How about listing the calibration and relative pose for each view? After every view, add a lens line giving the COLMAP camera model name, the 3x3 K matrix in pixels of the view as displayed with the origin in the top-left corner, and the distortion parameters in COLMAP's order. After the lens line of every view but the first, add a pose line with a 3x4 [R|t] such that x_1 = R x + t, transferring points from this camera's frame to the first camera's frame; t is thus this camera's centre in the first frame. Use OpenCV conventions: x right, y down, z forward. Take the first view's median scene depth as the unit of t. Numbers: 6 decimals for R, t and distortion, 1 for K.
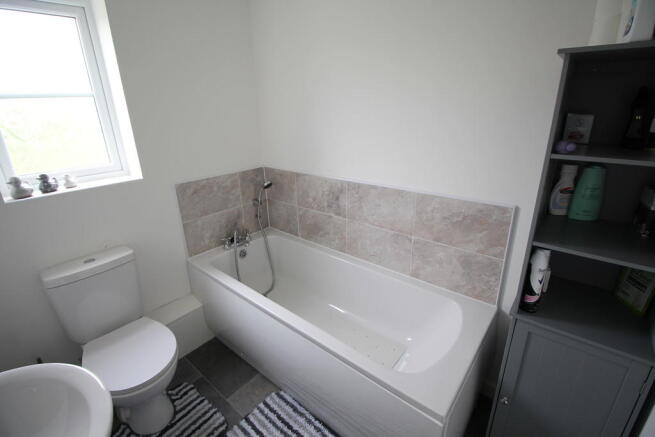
lens RADIAL K [[309.8, 0, 331.1], [0, 309.8, 207.4], [0, 0, 1]] dist [-0.003543, -0.001079]
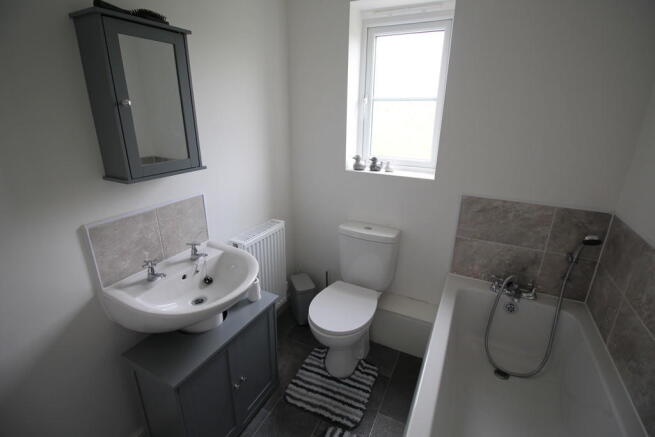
lens RADIAL K [[309.8, 0, 331.1], [0, 309.8, 207.4], [0, 0, 1]] dist [-0.003543, -0.001079]
pose [[0.236258, 0.322403, -0.916645, 0.259291], [-0.328141, 0.914405, 0.237039, -0.125501], [0.914607, 0.244786, 0.321830, 0.331994]]
